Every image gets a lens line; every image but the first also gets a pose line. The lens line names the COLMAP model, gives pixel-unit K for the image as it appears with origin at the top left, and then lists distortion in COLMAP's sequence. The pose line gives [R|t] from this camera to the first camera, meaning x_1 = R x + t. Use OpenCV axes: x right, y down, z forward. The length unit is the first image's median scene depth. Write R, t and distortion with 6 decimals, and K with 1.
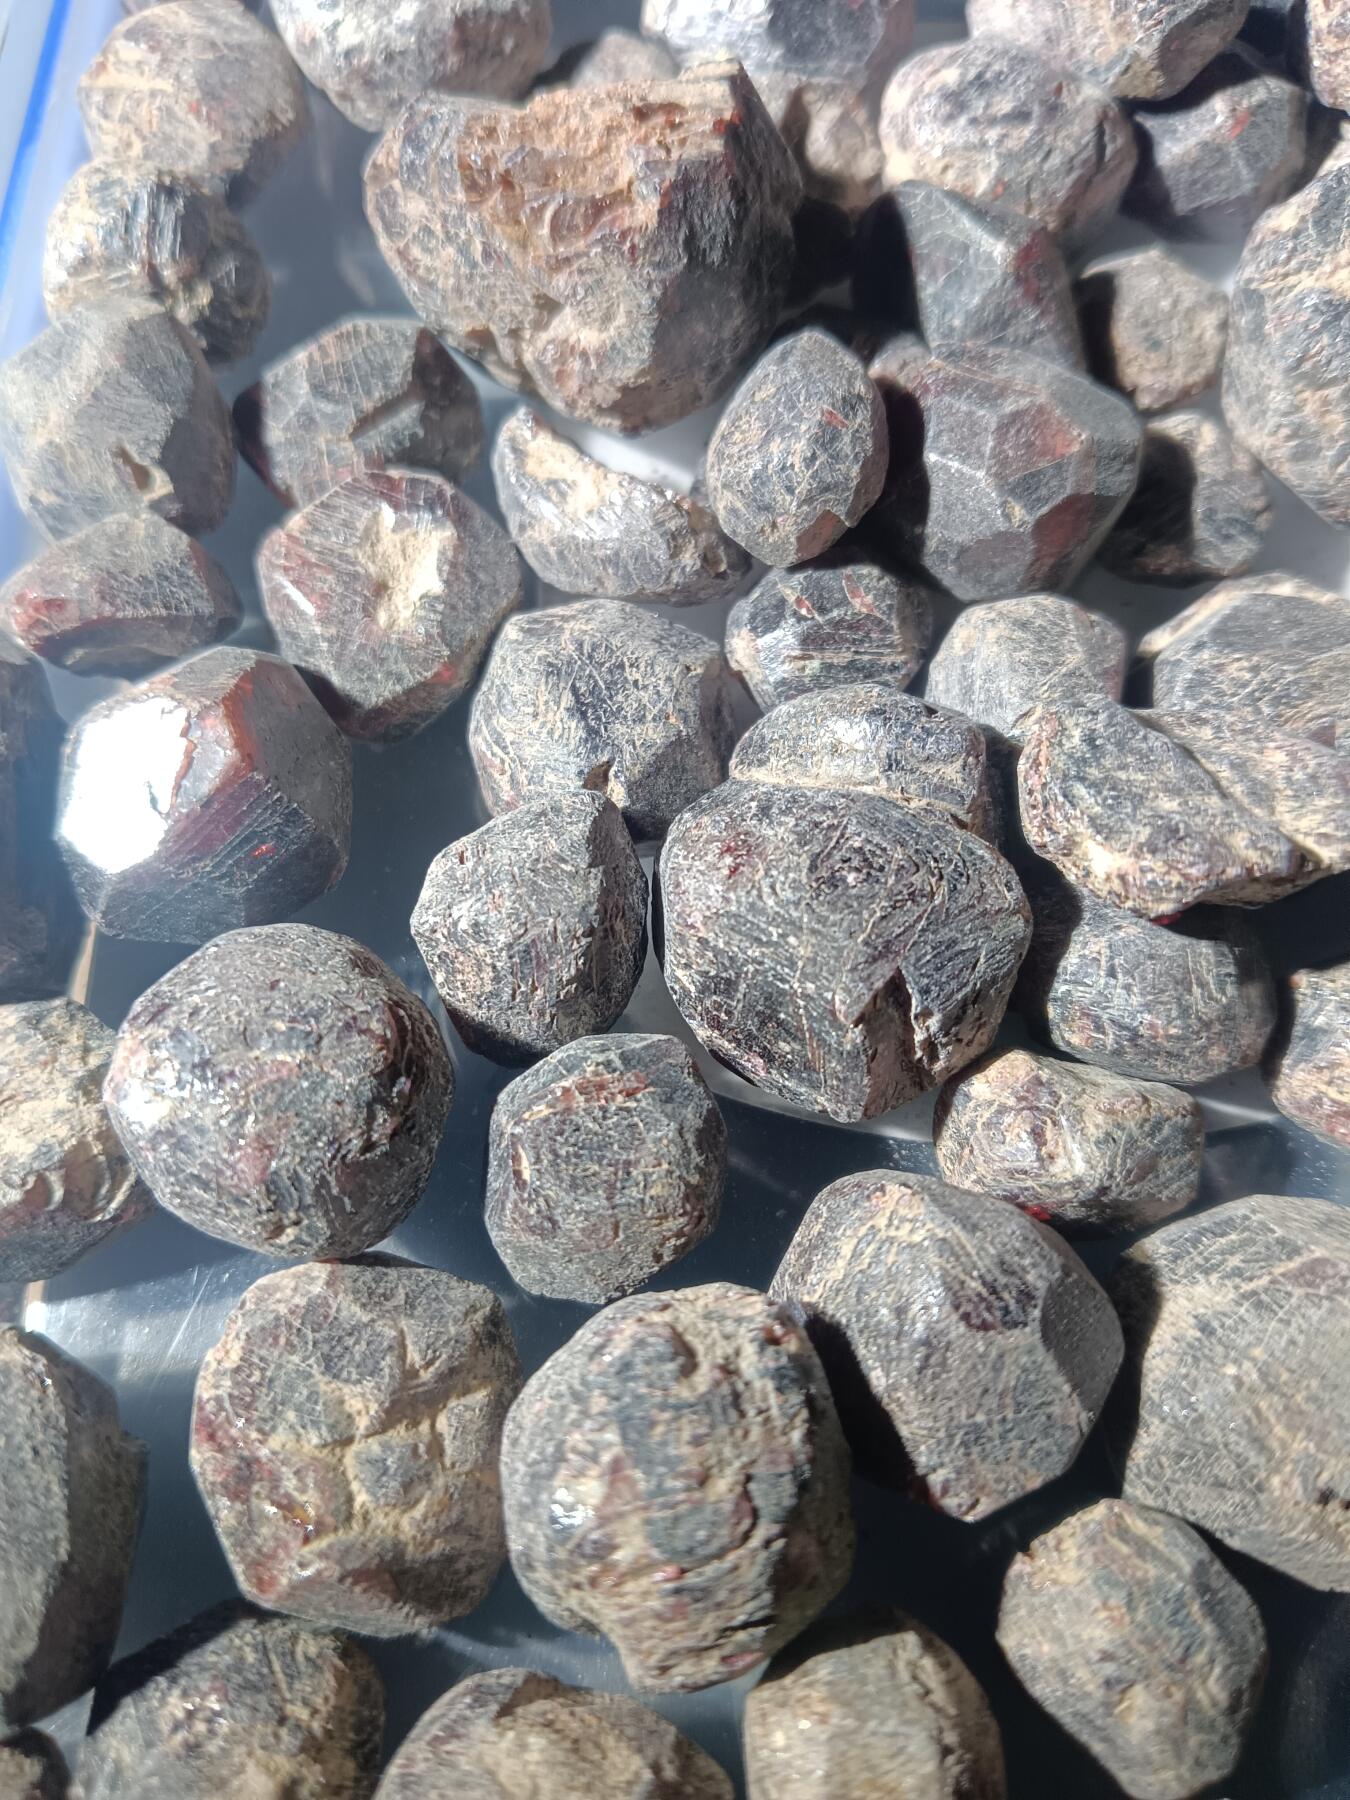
lens RADIAL K [[1523.7, 0, 675.0], [0, 1523.7, 900.0], [0, 0, 1]] dist [0.108099, -0.403628]
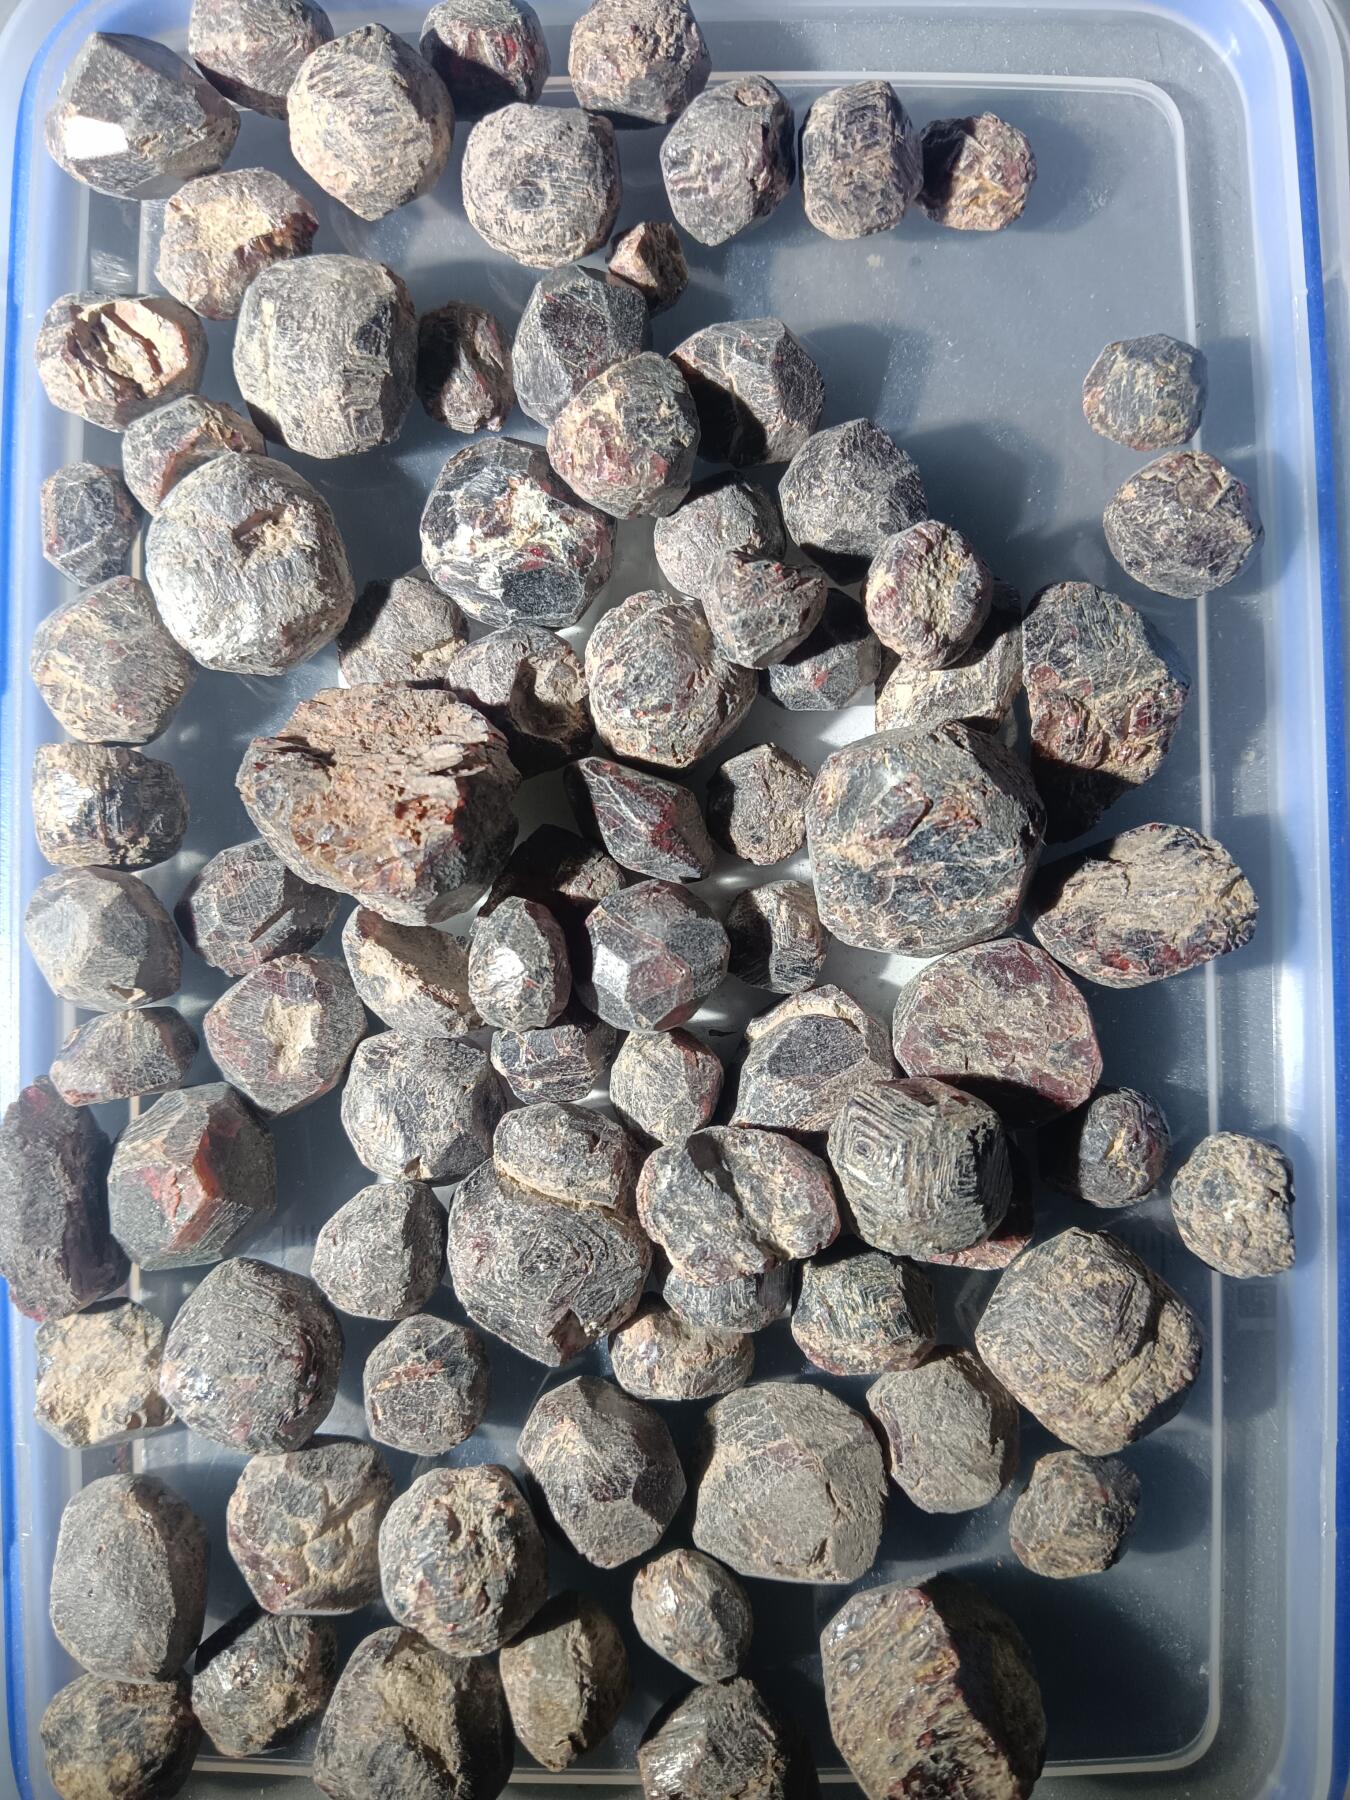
lens RADIAL K [[1492.4, 0, 675.0], [0, 1492.4, 900.0], [0, 0, 1]] dist [0.119992, -0.364534]
pose [[0.999283, -0.033695, -0.017271, 0.329159], [0.037371, 0.951009, 0.306897, -1.008927], [0.006084, -0.307322, 0.951586, -0.614609]]
